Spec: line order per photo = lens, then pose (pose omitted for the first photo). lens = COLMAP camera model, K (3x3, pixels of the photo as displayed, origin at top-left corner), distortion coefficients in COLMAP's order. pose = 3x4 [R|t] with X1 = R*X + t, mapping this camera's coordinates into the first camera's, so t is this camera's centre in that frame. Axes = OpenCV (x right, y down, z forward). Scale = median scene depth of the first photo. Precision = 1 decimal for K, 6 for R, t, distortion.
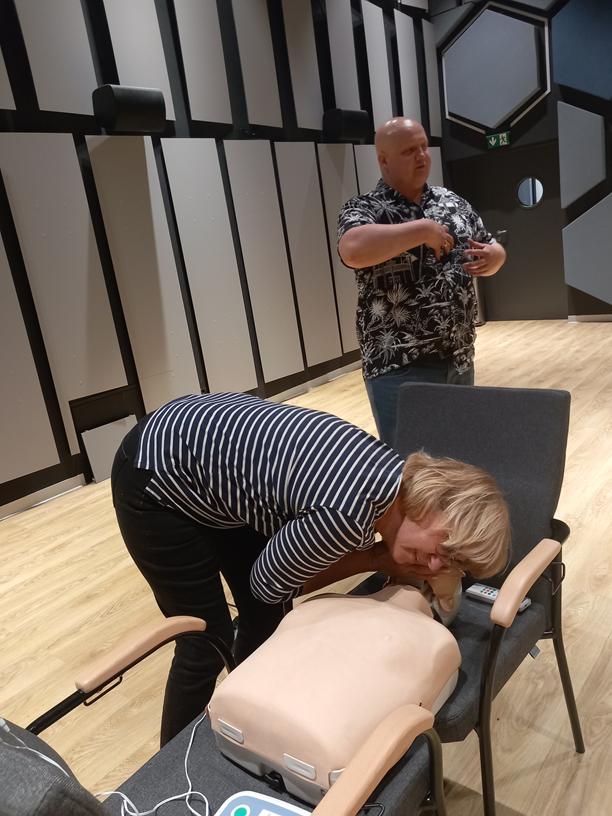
lens RADIAL K [[642.2, 0, 313.5], [0, 642.2, 405.1], [0, 0, 1]] dist [-0.009051, -0.007813]
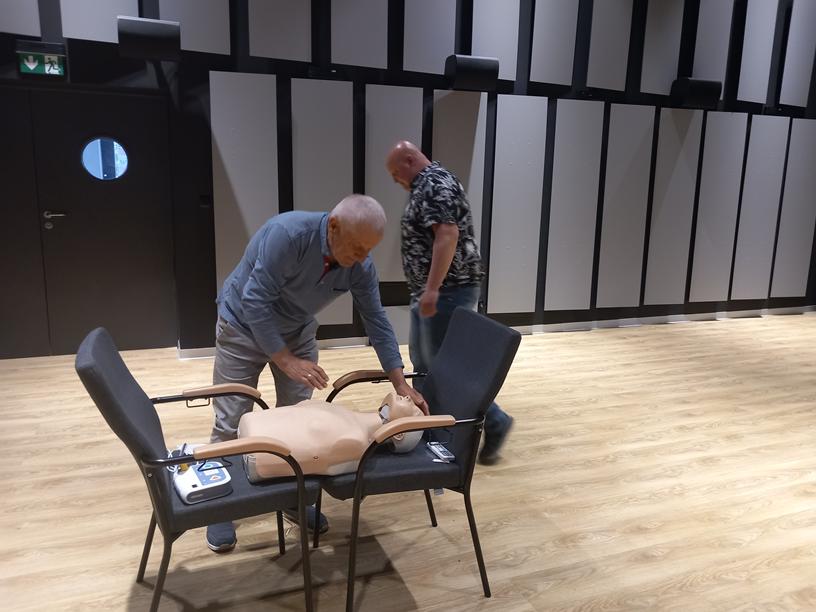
lens RADIAL K [[642.2, 0, 400.9], [0, 642.2, 301.9], [0, 0, 1]] dist [-0.009051, -0.007813]
pose [[0.833632, 0.247160, -0.493934, 0.332766], [-0.264575, 0.963704, 0.035694, -0.027786], [0.484828, 0.100927, 0.868767, -0.130856]]
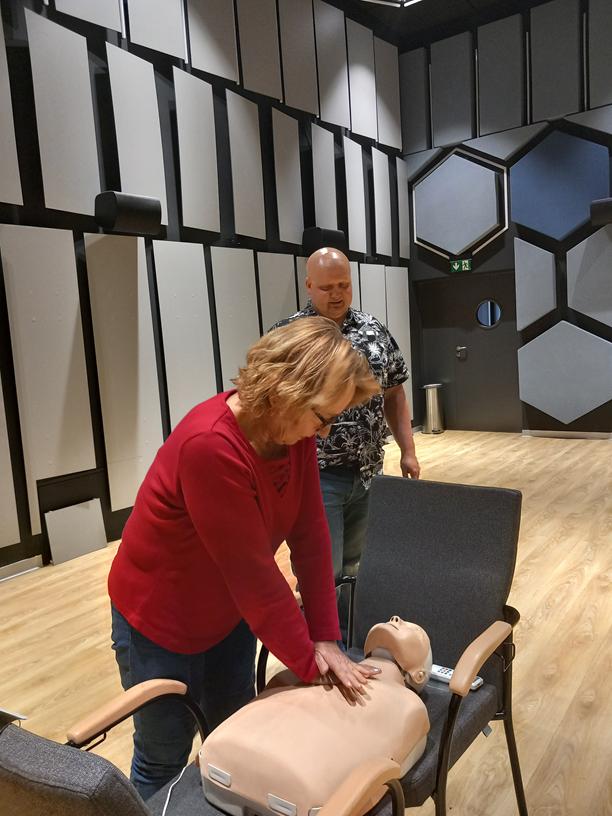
lens RADIAL K [[641.0, 0, 312.9], [0, 641.0, 400.5], [0, 0, 1]] dist [-0.009066, -0.022540]
pose [[0.996036, 0.068764, 0.056425, -0.013658], [-0.058875, 0.985148, -0.161296, 0.006807], [-0.066678, 0.157335, 0.985292, -0.037695]]
